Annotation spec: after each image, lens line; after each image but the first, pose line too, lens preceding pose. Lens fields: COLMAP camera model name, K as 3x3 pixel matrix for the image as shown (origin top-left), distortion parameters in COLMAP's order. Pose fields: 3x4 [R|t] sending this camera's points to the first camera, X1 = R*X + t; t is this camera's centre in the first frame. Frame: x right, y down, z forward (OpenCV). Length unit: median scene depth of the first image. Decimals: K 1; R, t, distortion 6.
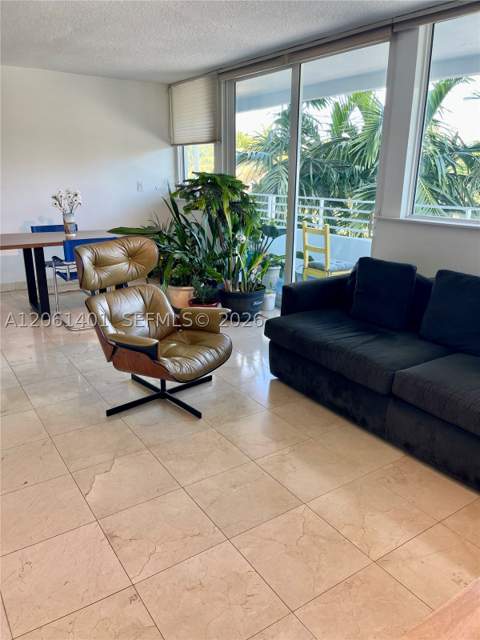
lens RADIAL K [[489.4, 0, 241.9], [0, 489.4, 326.0], [0, 0, 1]] dist [0.064337, -0.091372]
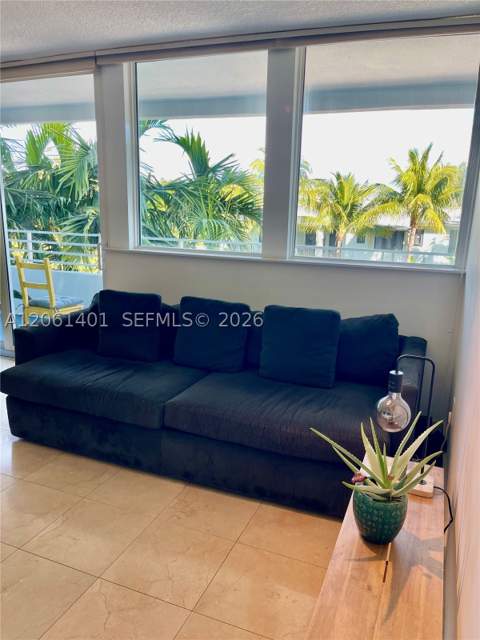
lens RADIAL K [[487.4, 0, 240.6], [0, 487.4, 324.5], [0, 0, 1]] dist [0.067521, -0.089776]
pose [[0.829704, -0.114971, 0.546235, -0.046376], [0.151455, 0.988218, -0.022054, -0.010169], [-0.537264, 0.101028, 0.837342, 0.054047]]
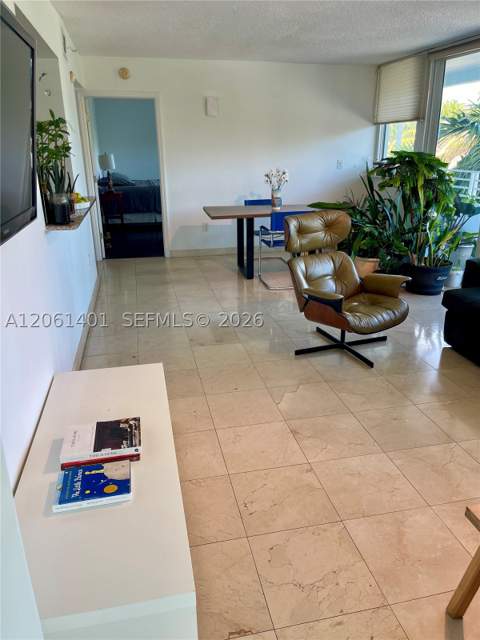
lens RADIAL K [[489.4, 0, 241.9], [0, 489.4, 326.0], [0, 0, 1]] dist [0.064337, -0.091372]
pose [[0.929570, 0.110869, -0.351578, 0.019573], [-0.094773, 0.993521, 0.062724, 0.031788], [0.356255, -0.024987, 0.934055, -0.143155]]
